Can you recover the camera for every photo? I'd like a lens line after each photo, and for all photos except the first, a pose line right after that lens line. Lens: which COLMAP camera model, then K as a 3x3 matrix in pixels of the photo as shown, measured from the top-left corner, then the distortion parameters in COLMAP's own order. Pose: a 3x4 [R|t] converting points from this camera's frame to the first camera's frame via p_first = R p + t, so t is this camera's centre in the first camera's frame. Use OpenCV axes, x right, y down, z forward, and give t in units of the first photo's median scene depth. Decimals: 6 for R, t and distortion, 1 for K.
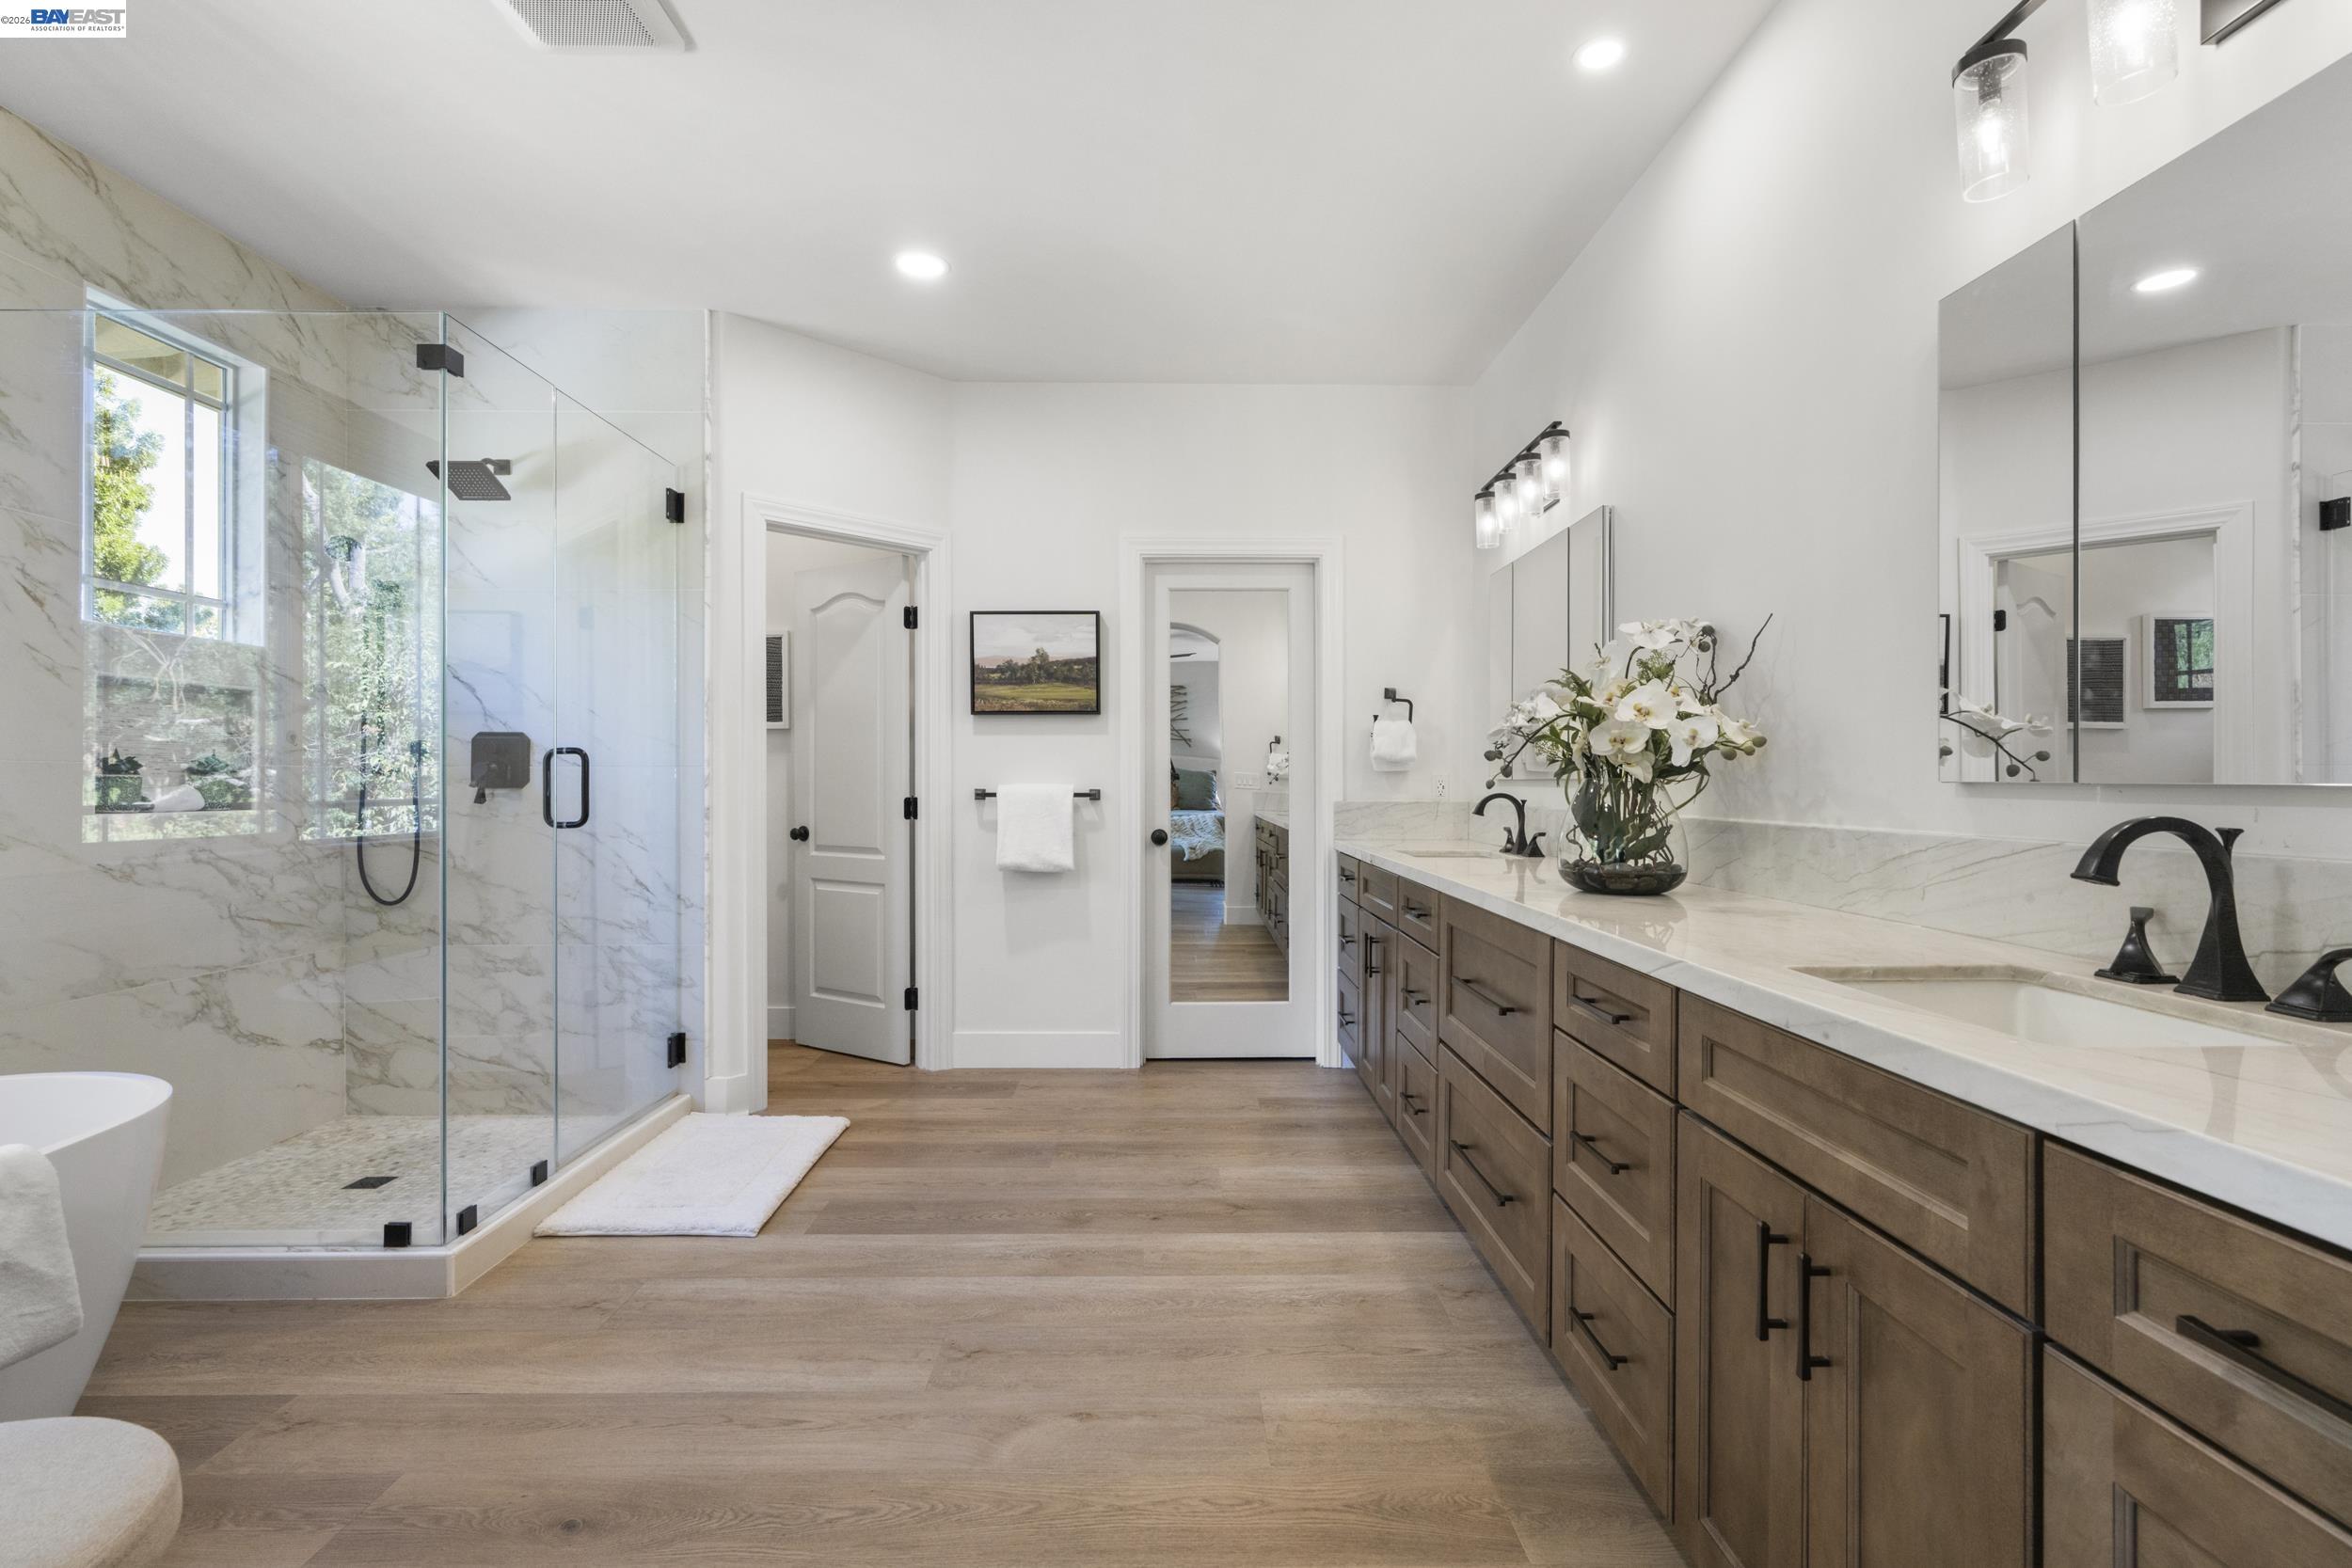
lens RADIAL K [[1065.5, 0, 1181.3], [0, 1065.5, 786.5], [0, 0, 1]] dist [-0.004299, 0.001840]
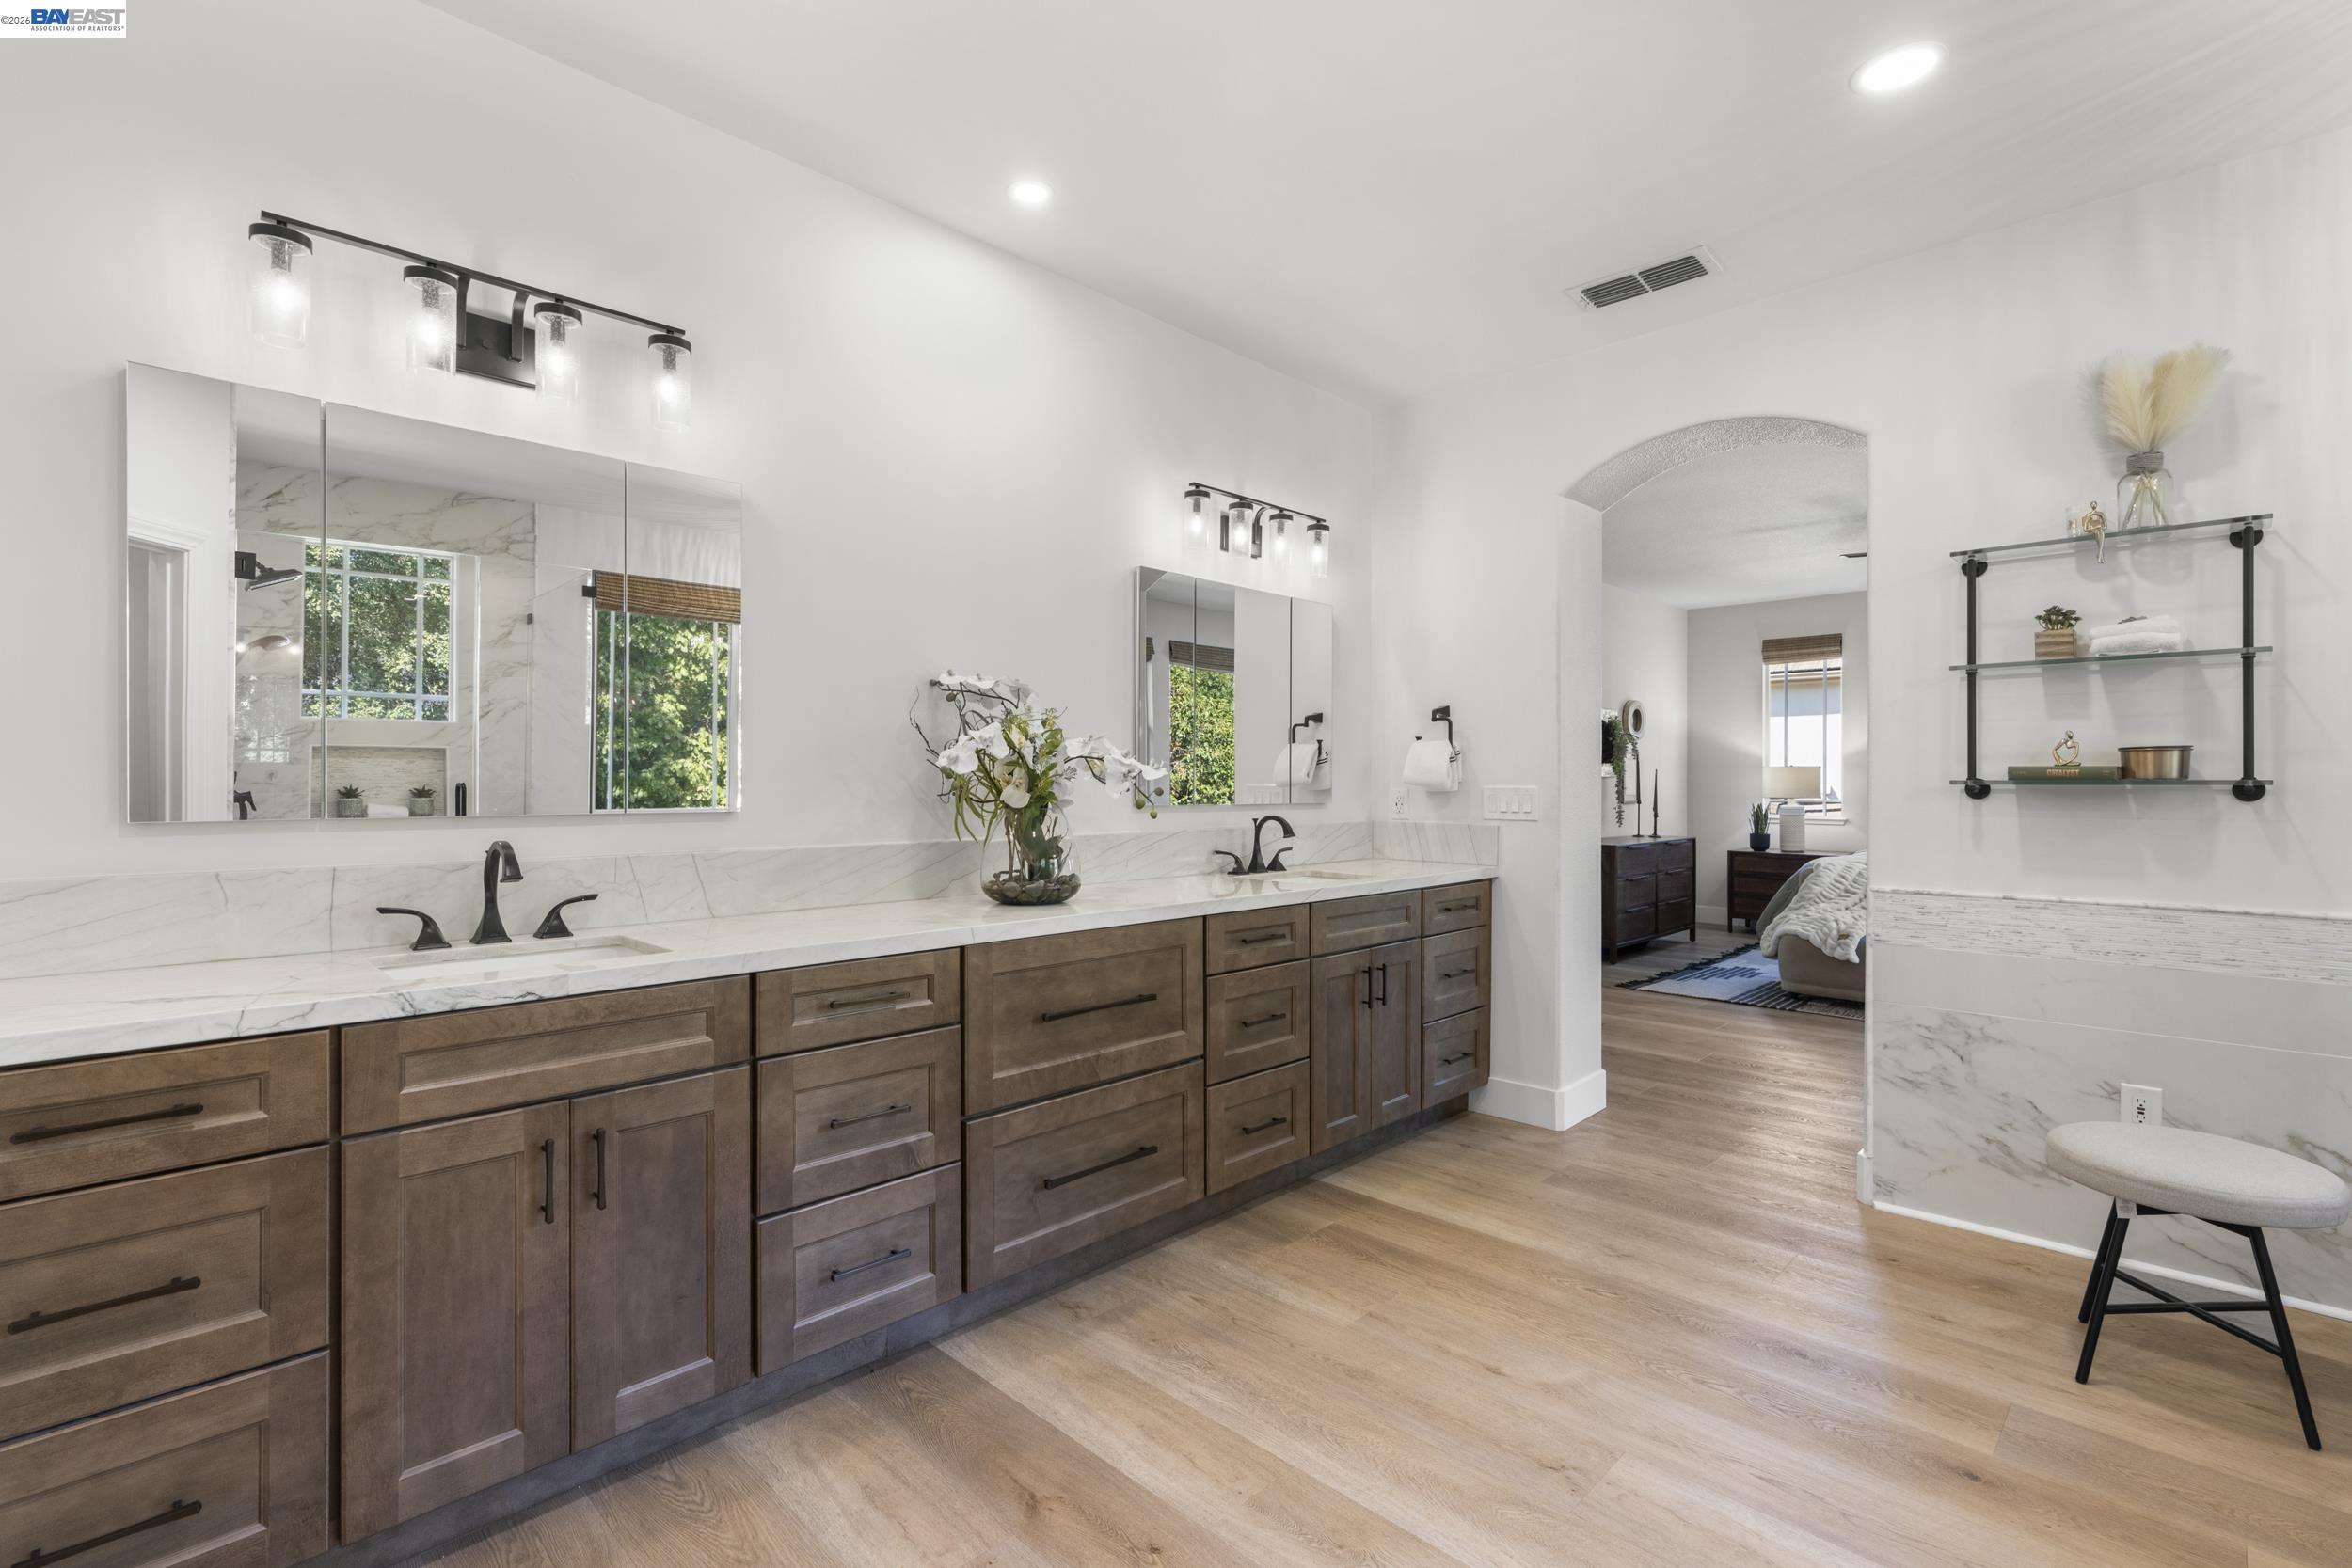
lens RADIAL K [[1065.5, 0, 1185.1], [0, 1065.5, 779.3], [0, 0, 1]] dist [-0.004299, 0.001840]
pose [[-0.704360, -0.000391, 0.709842, -0.581101], [-0.001198, 0.999999, -0.000639, -0.038351], [-0.709841, -0.001301, -0.704360, 1.769227]]
